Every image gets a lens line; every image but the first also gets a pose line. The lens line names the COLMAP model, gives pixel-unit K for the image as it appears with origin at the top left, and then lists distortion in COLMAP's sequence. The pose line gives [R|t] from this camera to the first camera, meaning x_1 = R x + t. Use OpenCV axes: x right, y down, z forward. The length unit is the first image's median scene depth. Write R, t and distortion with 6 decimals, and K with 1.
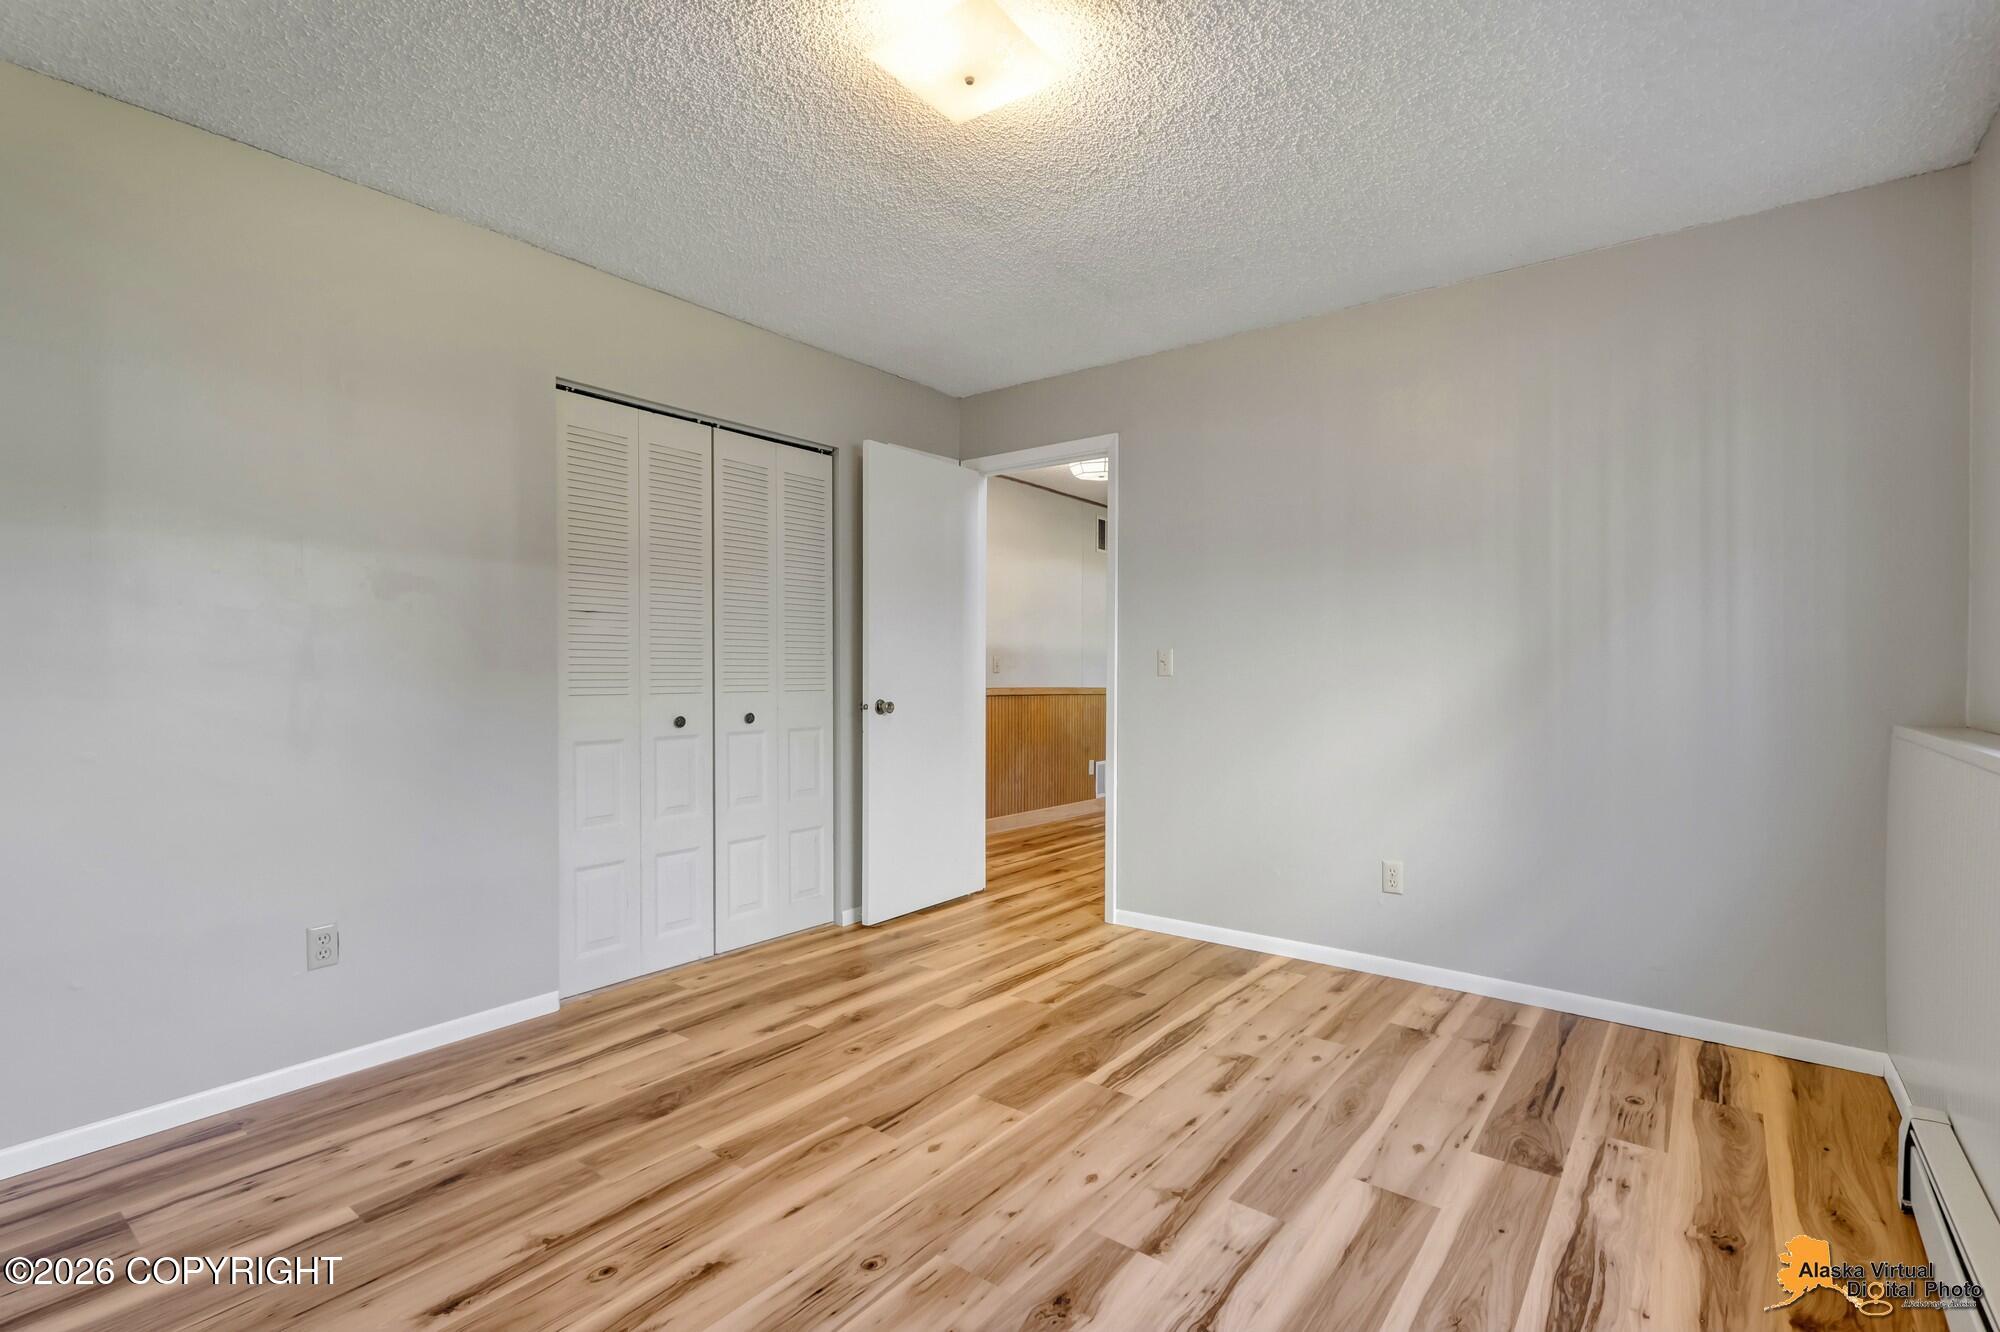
lens RADIAL K [[935.7, 0, 1001.8], [0, 935.7, 675.6], [0, 0, 1]] dist [0.001434, -0.000043]
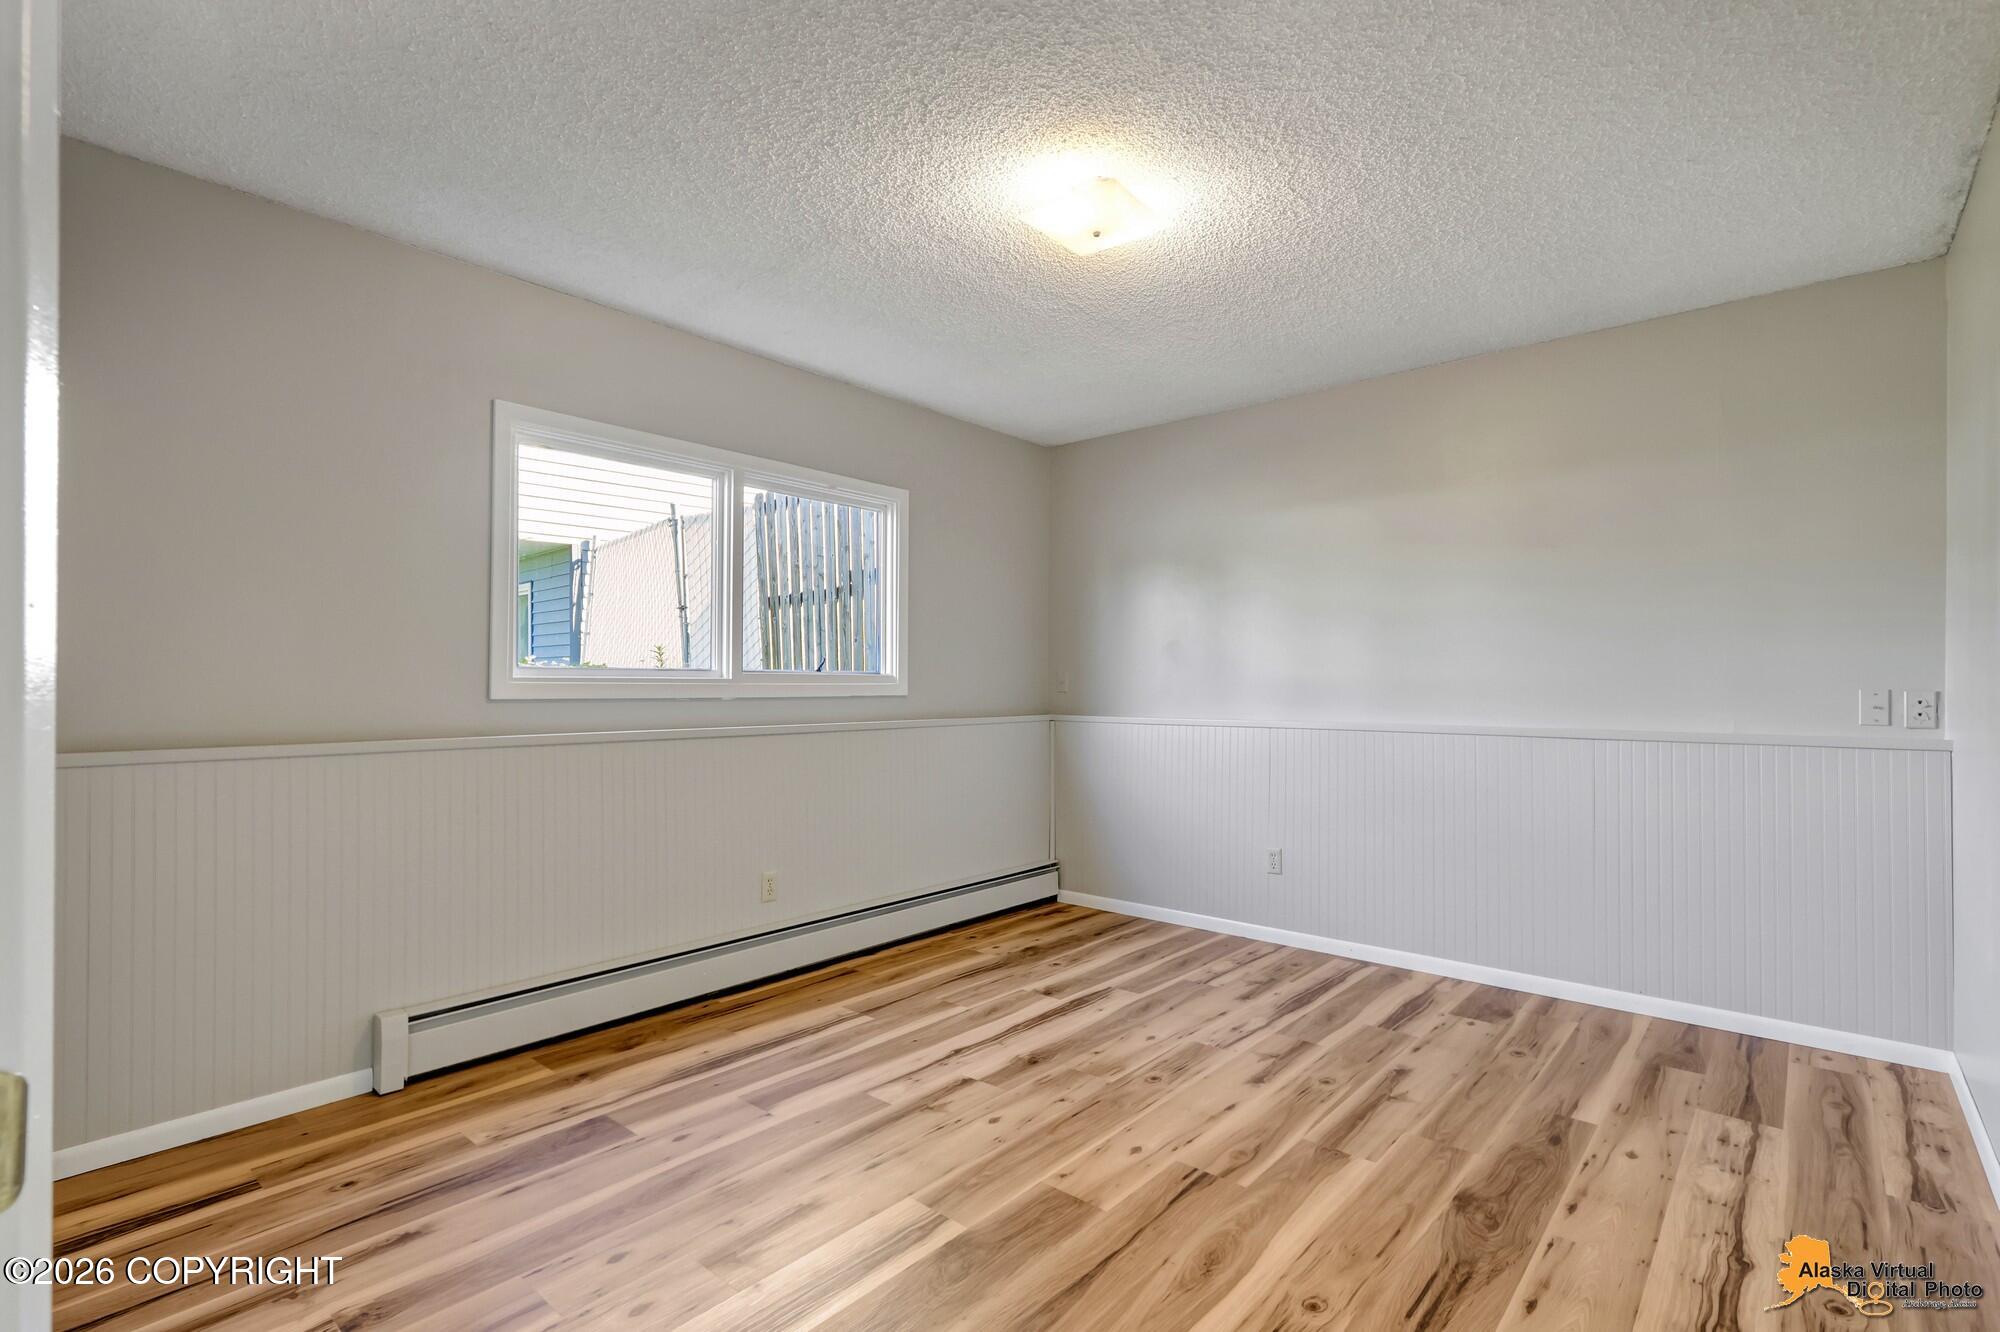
lens RADIAL K [[935.7, 0, 1000.2], [0, 935.7, 670.9], [0, 0, 1]] dist [0.001434, -0.000043]
pose [[-0.998250, -0.001457, 0.059110, 0.018678], [-0.001784, 0.999983, -0.005472, -0.023823], [-0.059101, -0.005568, -0.998236, 2.103258]]
